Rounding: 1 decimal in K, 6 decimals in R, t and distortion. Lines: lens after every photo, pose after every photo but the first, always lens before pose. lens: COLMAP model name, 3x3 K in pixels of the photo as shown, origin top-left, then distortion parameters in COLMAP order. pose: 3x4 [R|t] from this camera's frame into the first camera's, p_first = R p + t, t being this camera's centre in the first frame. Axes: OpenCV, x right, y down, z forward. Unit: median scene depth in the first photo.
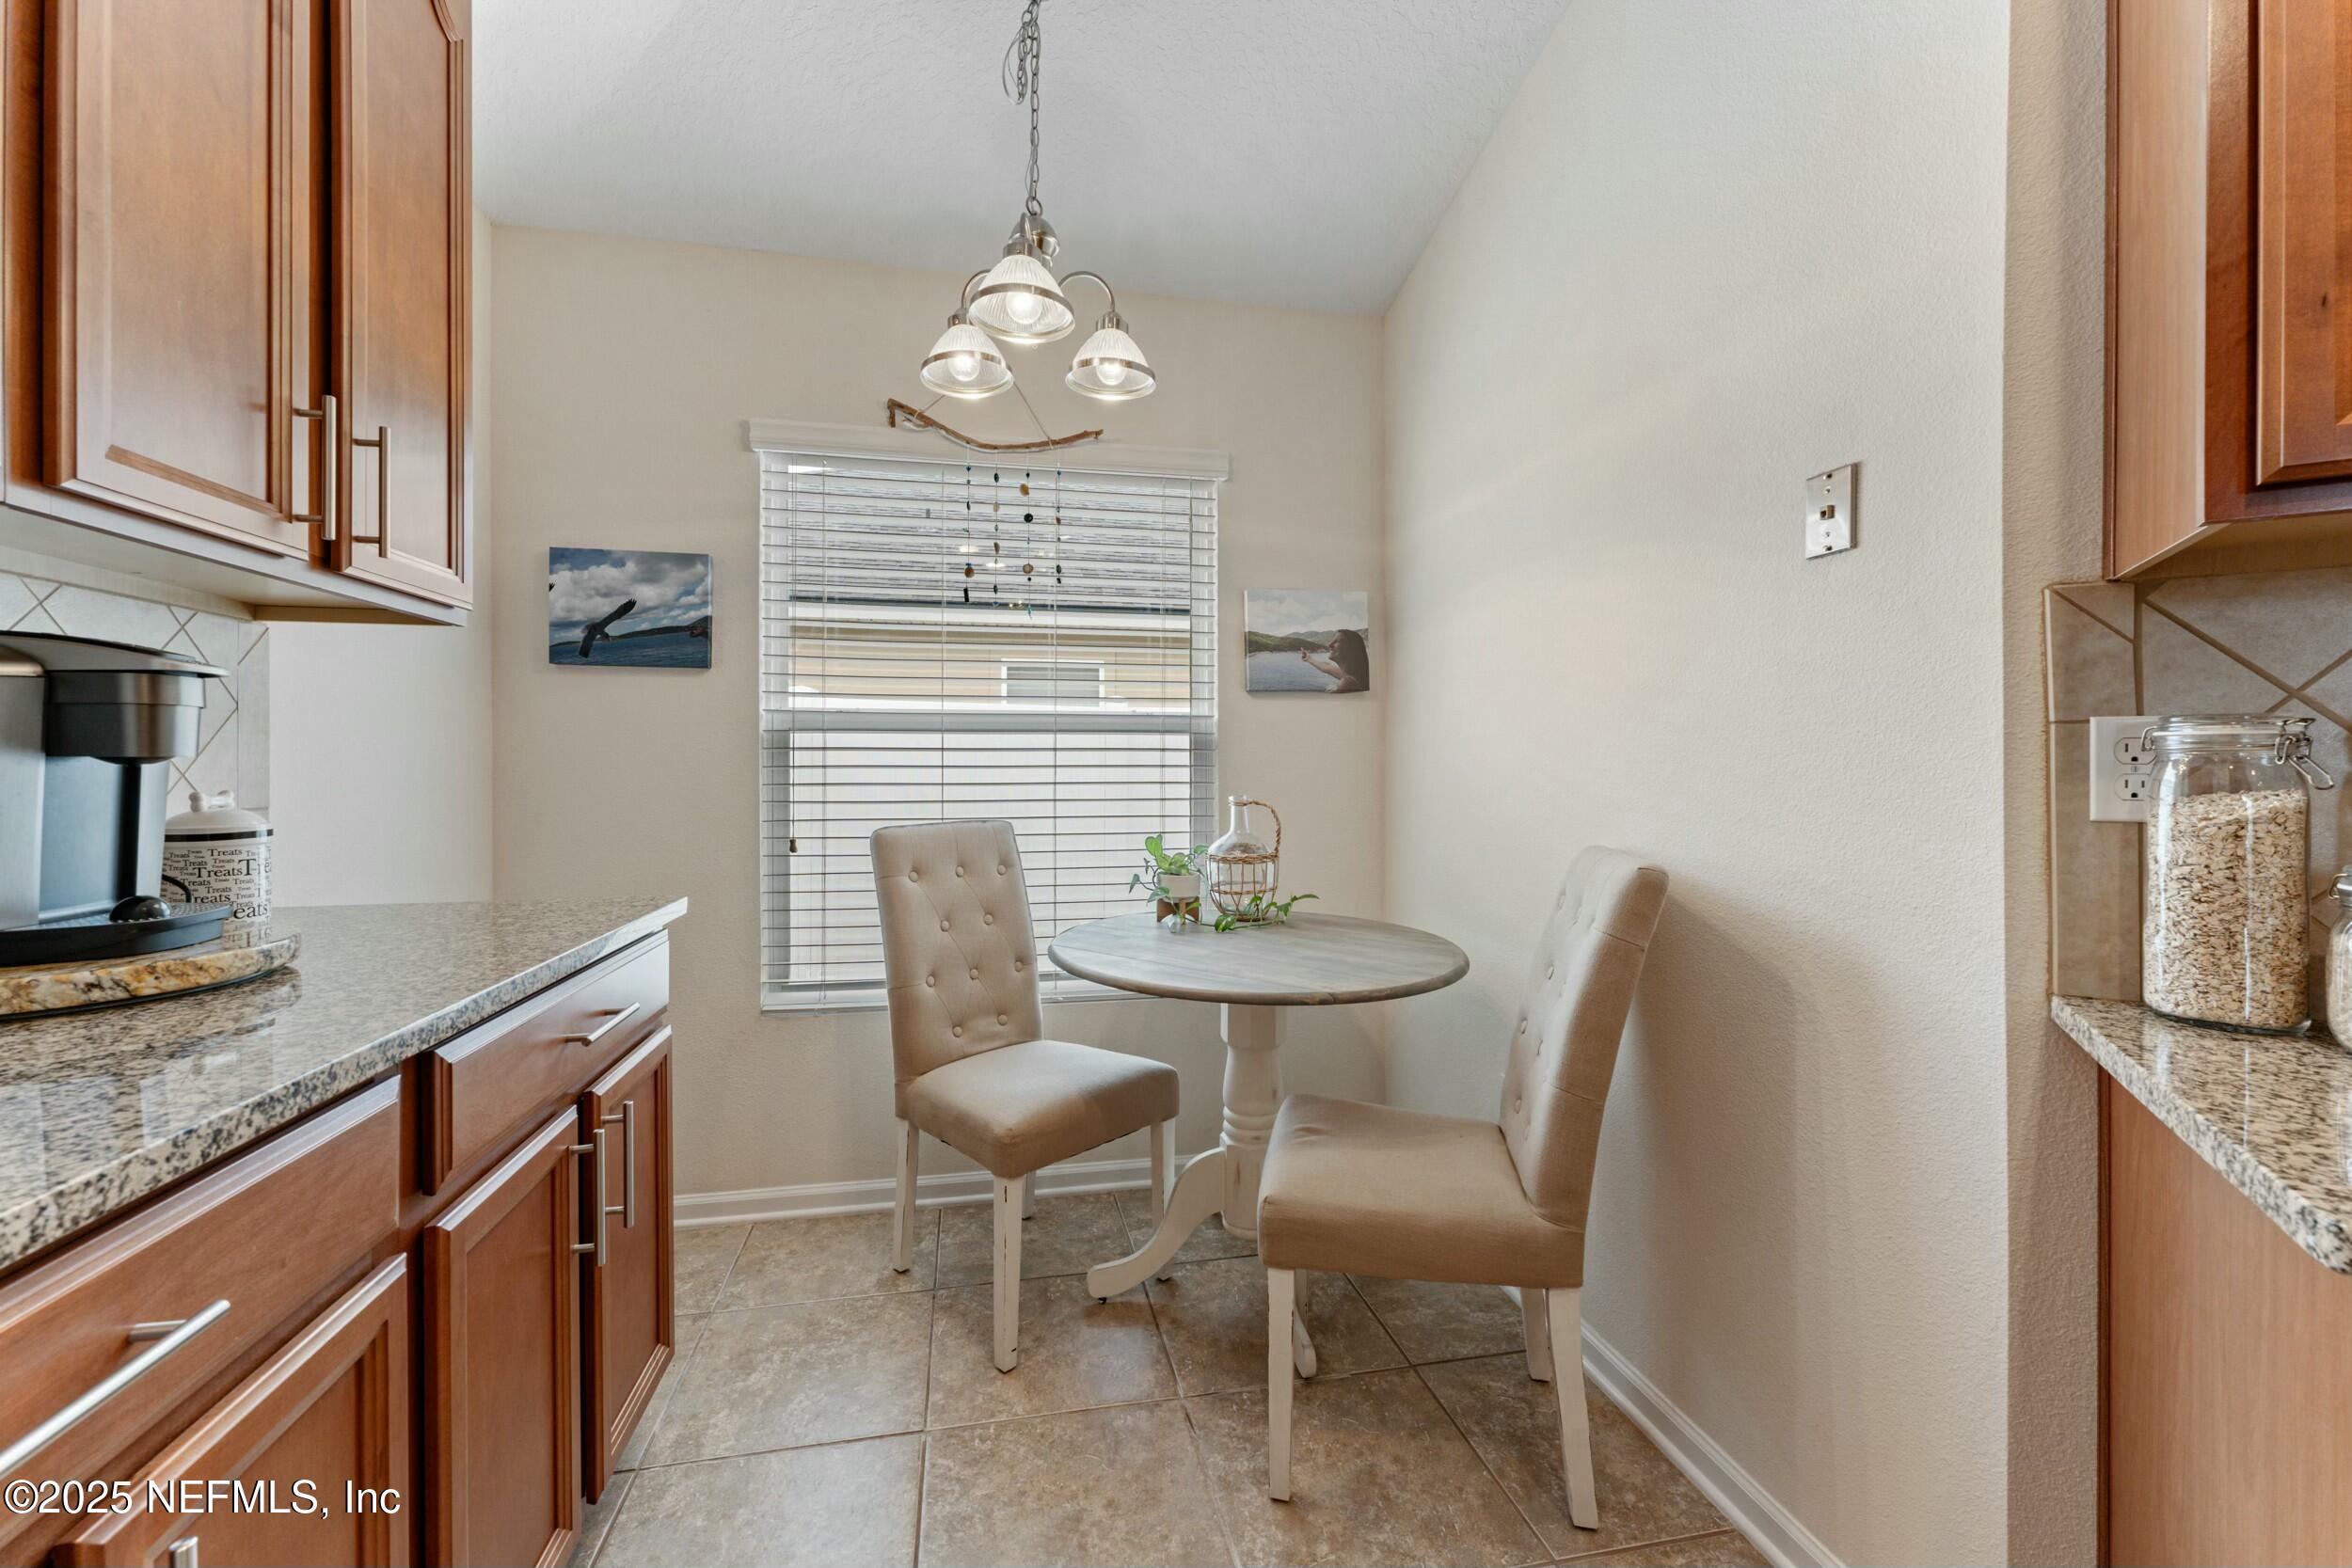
lens RADIAL K [[933.9, 0, 1167.1], [0, 933.9, 773.3], [0, 0, 1]] dist [-0.000030, 0.000124]
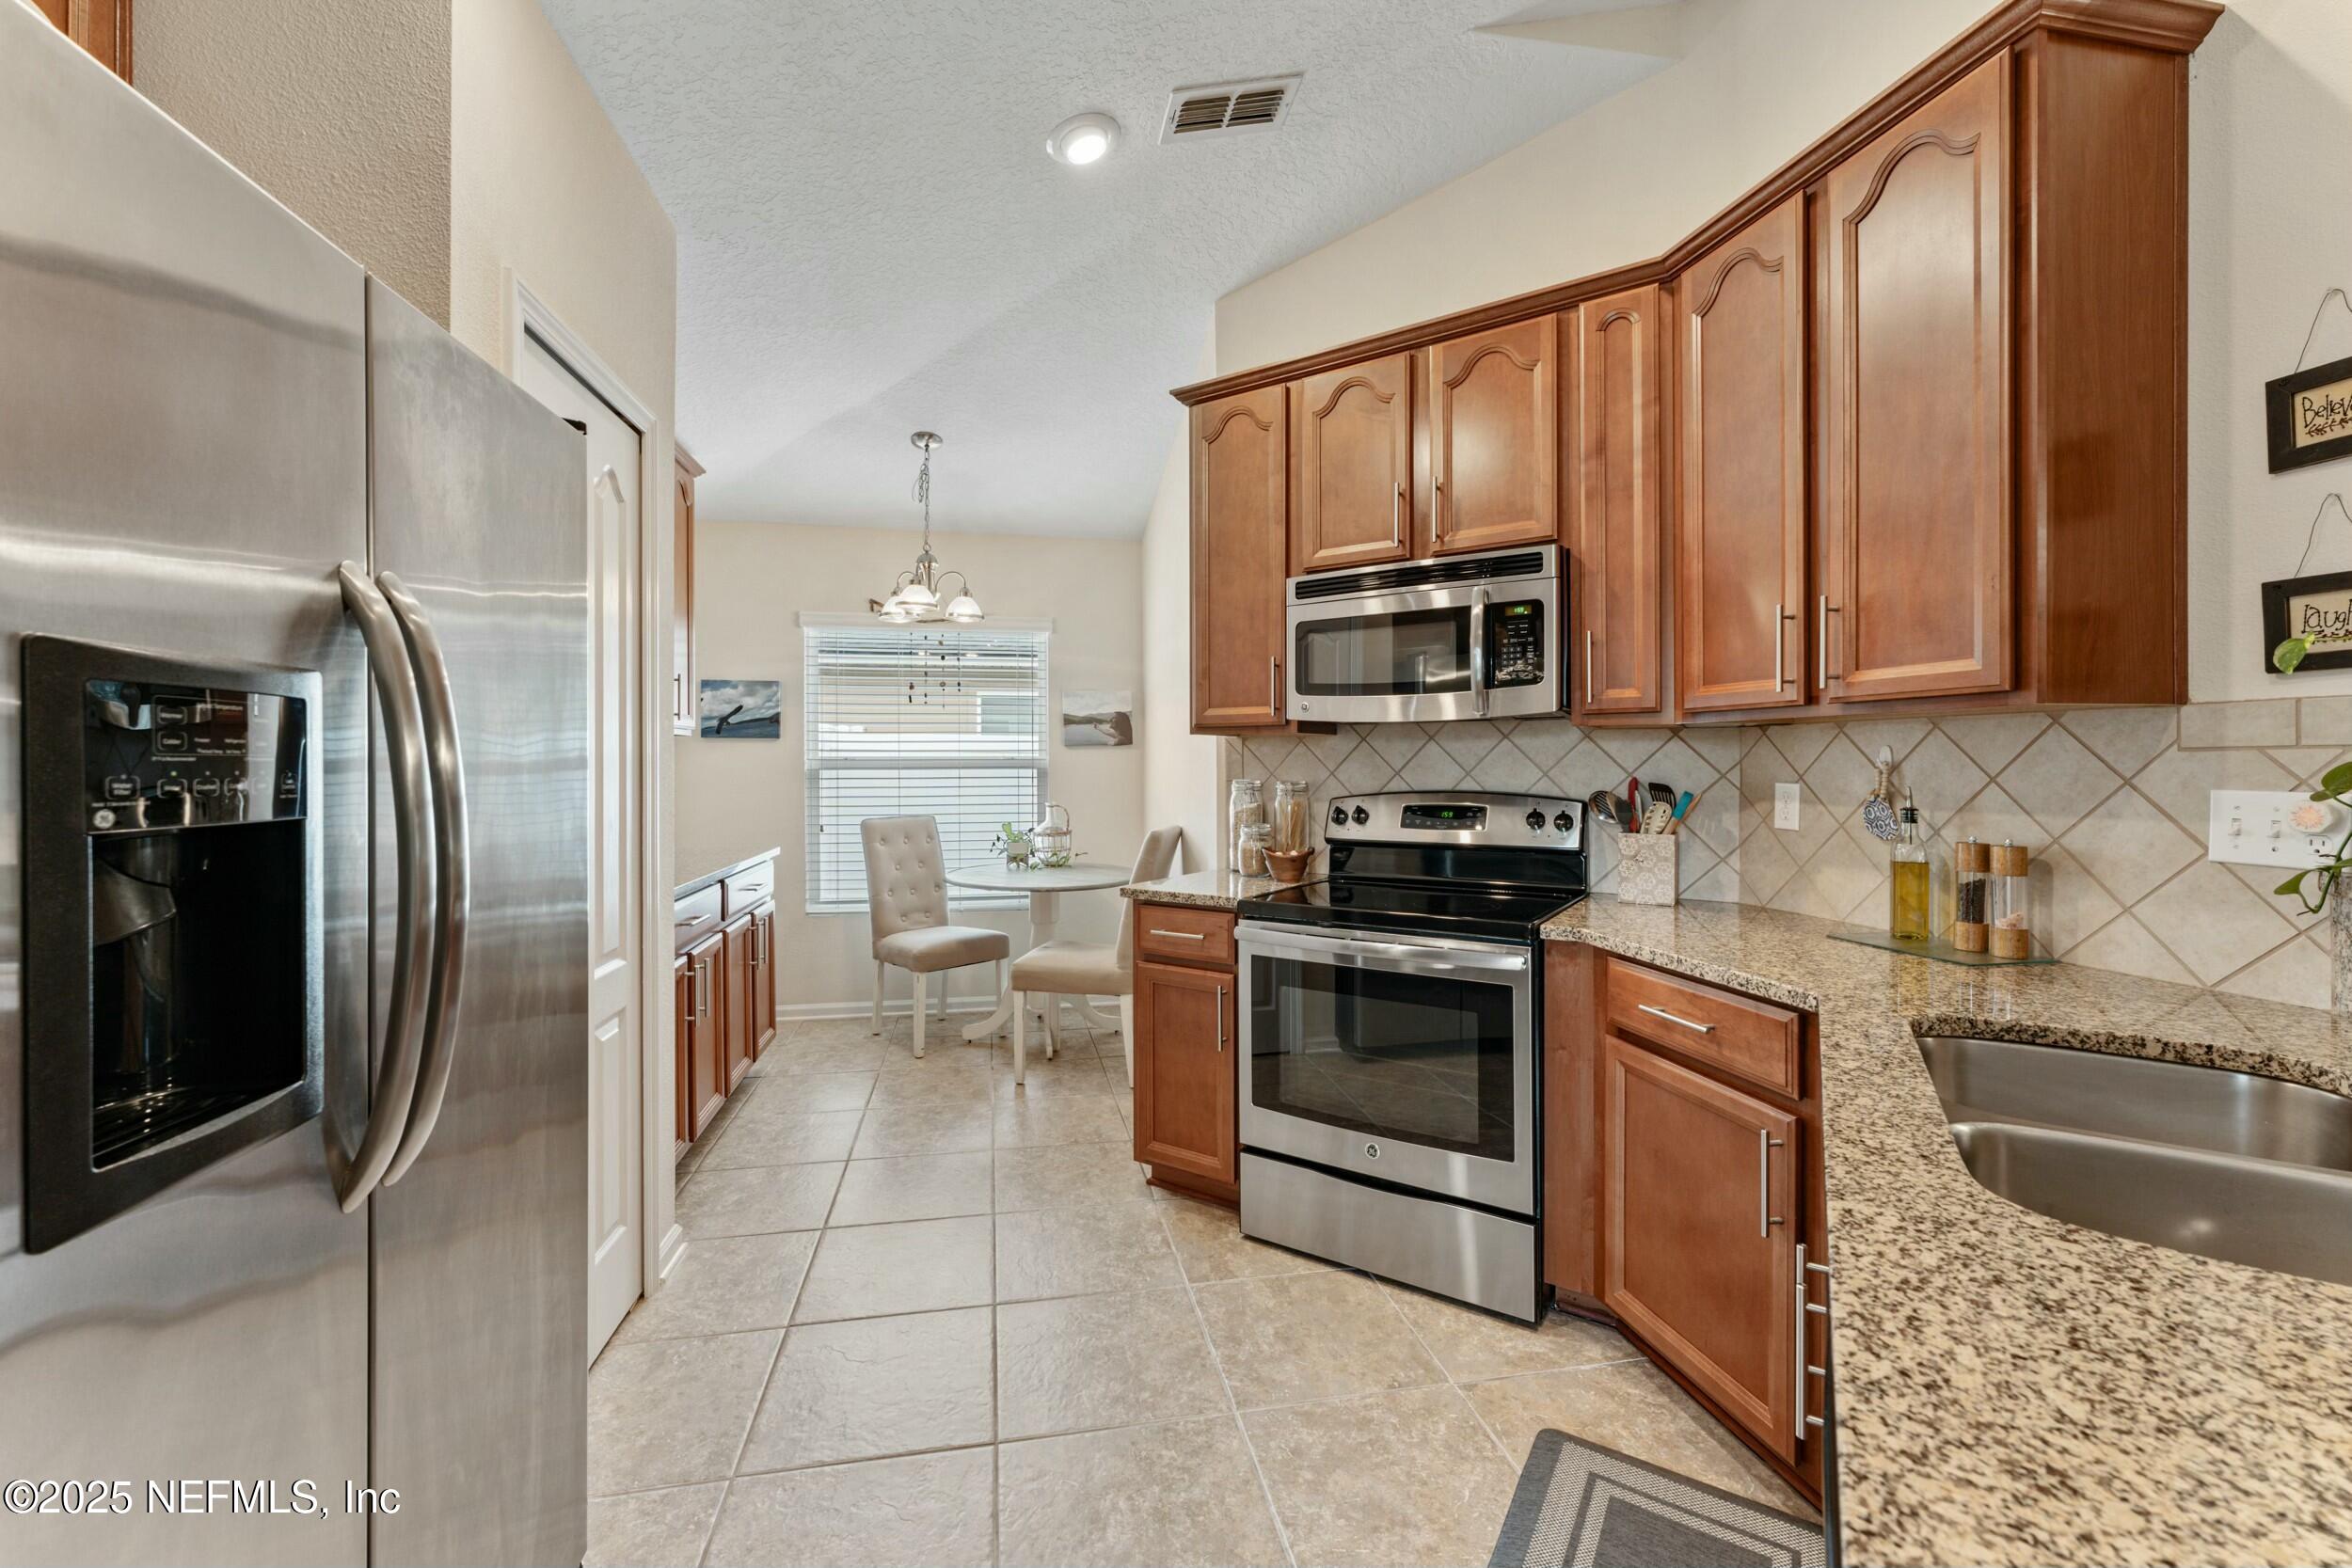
lens RADIAL K [[933.9, 0, 1167.1], [0, 933.9, 773.3], [0, 0, 1]] dist [-0.000030, 0.000124]
pose [[0.999943, -0.003751, -0.009979, 0.344480], [0.003715, 0.999986, -0.003682, -0.028321], [0.009992, 0.003645, 0.999943, -0.953585]]
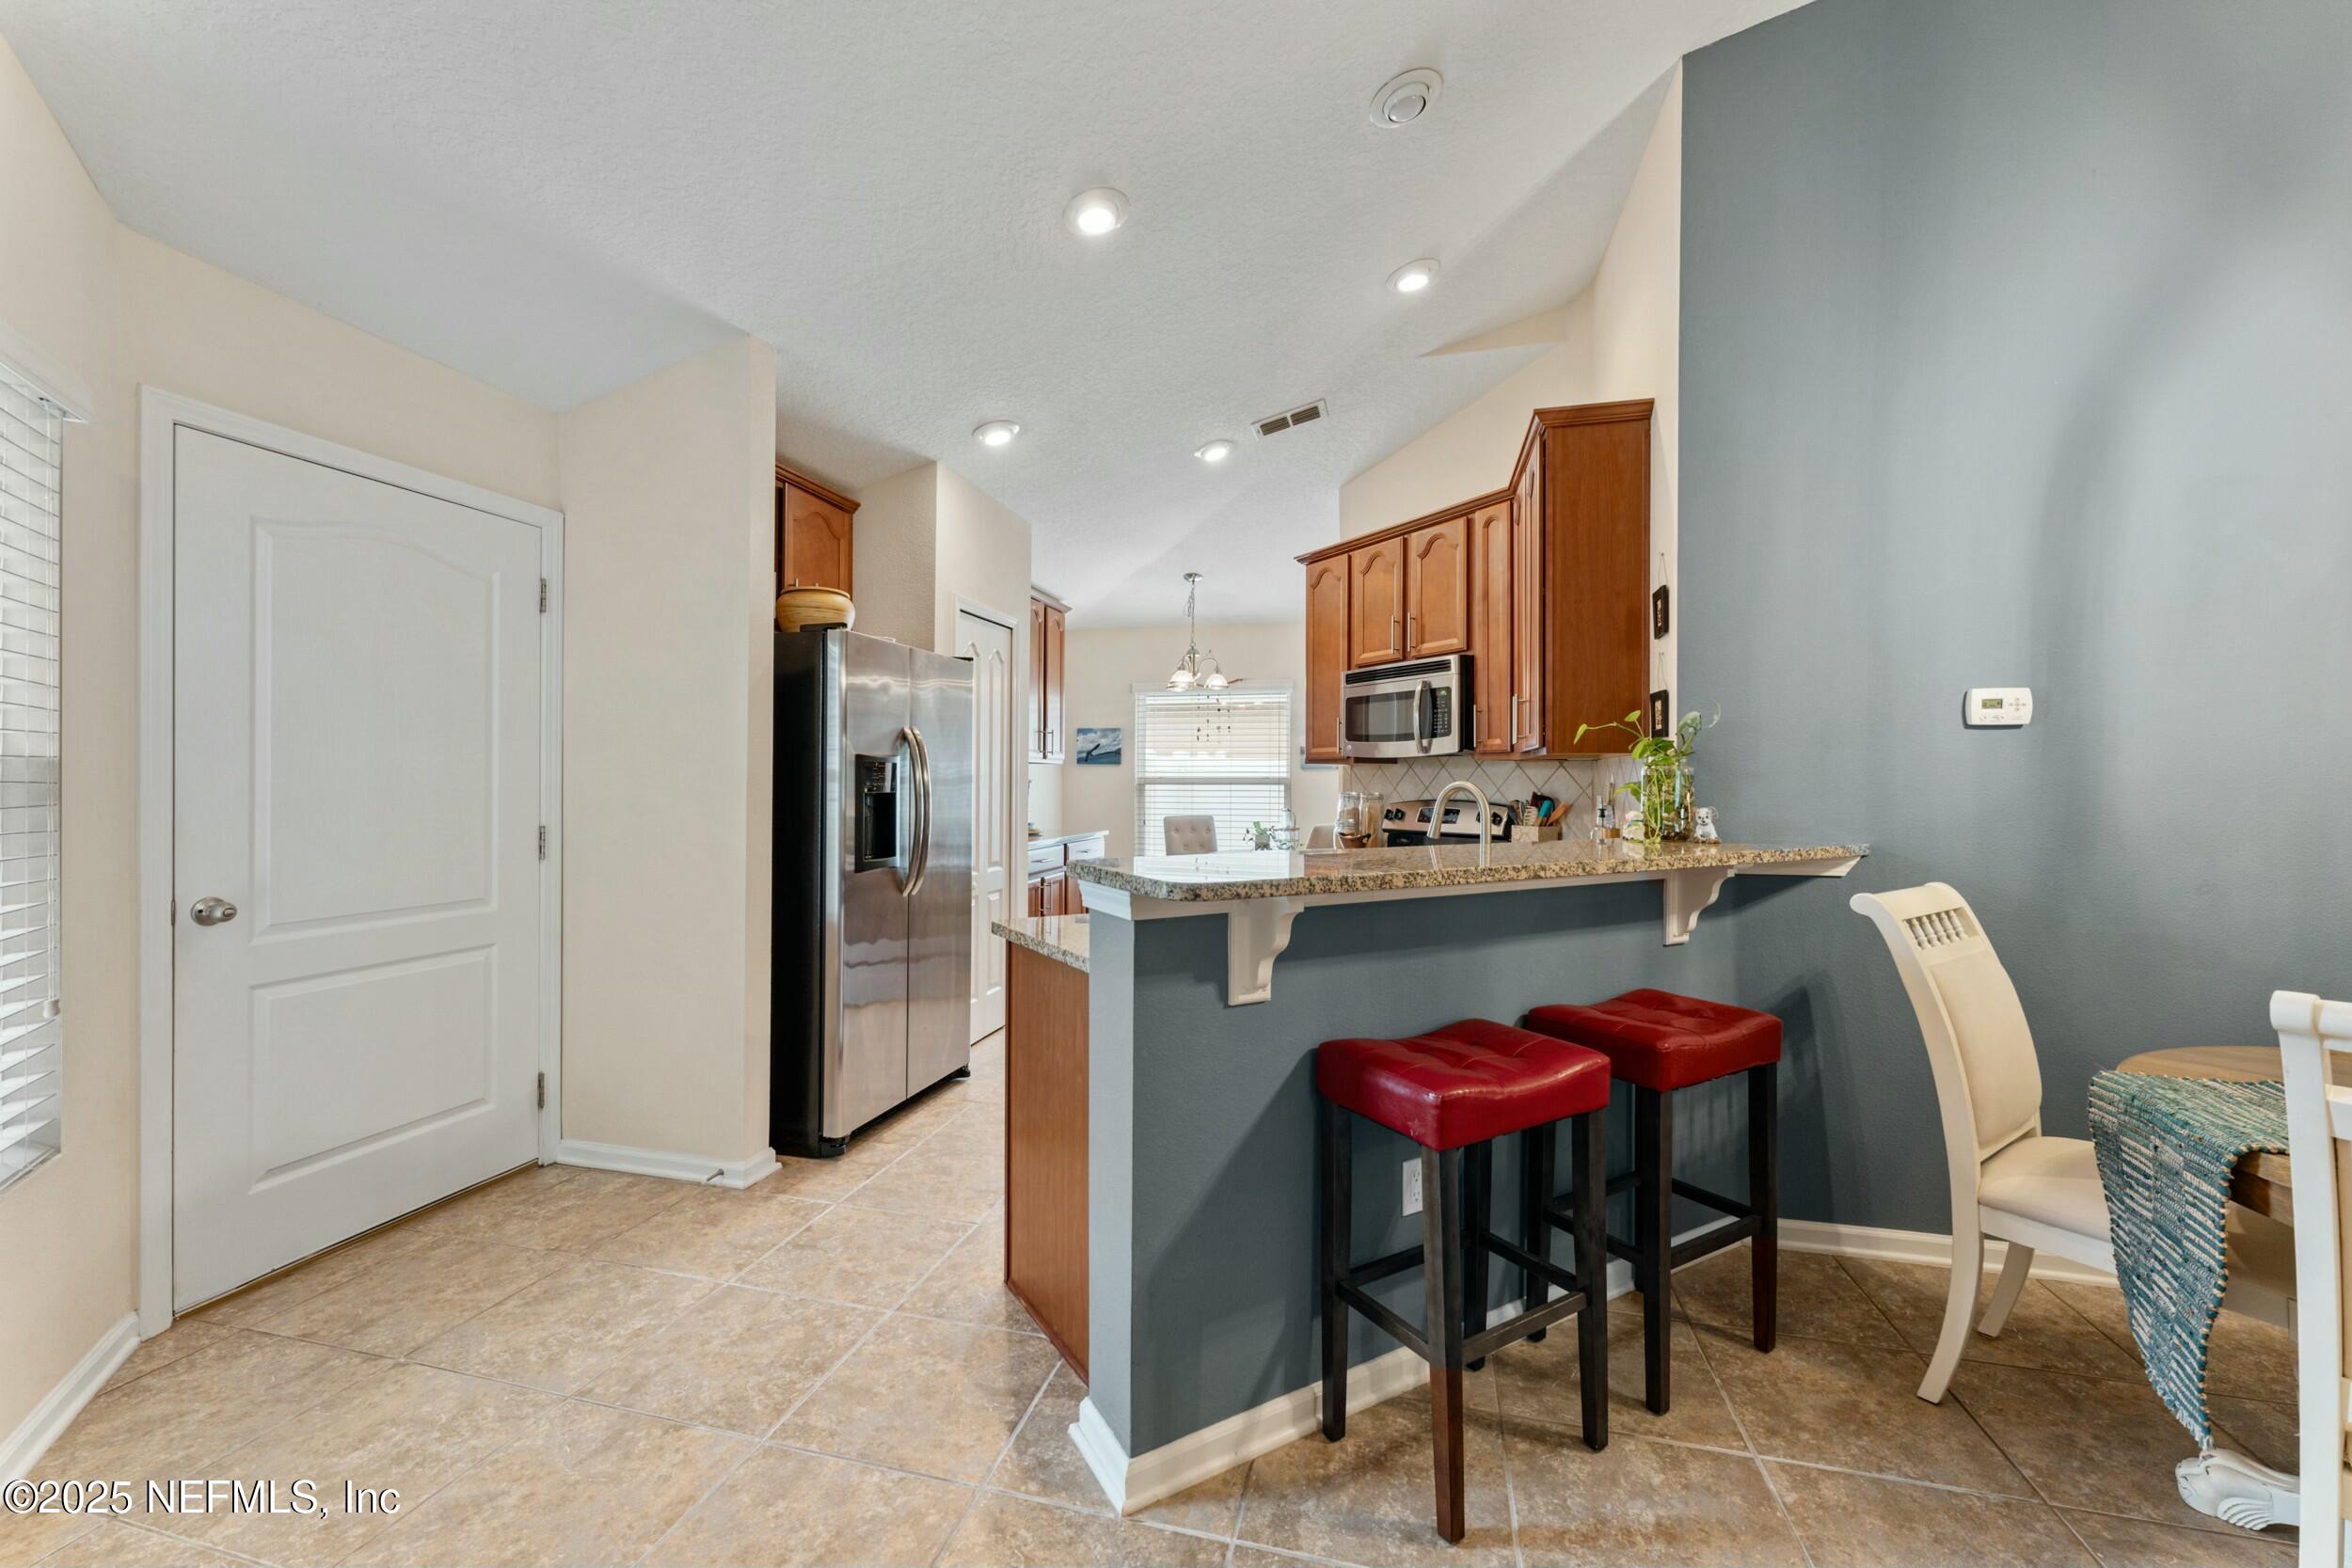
lens RADIAL K [[947.2, 0, 1176.0], [0, 947.2, 784.0], [0, 0, 1]] dist [0.000635, 0.000085]
pose [[0.898413, 0.003270, -0.439139, 1.049537], [-0.008931, 0.999902, -0.010826, -0.014826], [0.439060, 0.013648, 0.898354, -1.731751]]
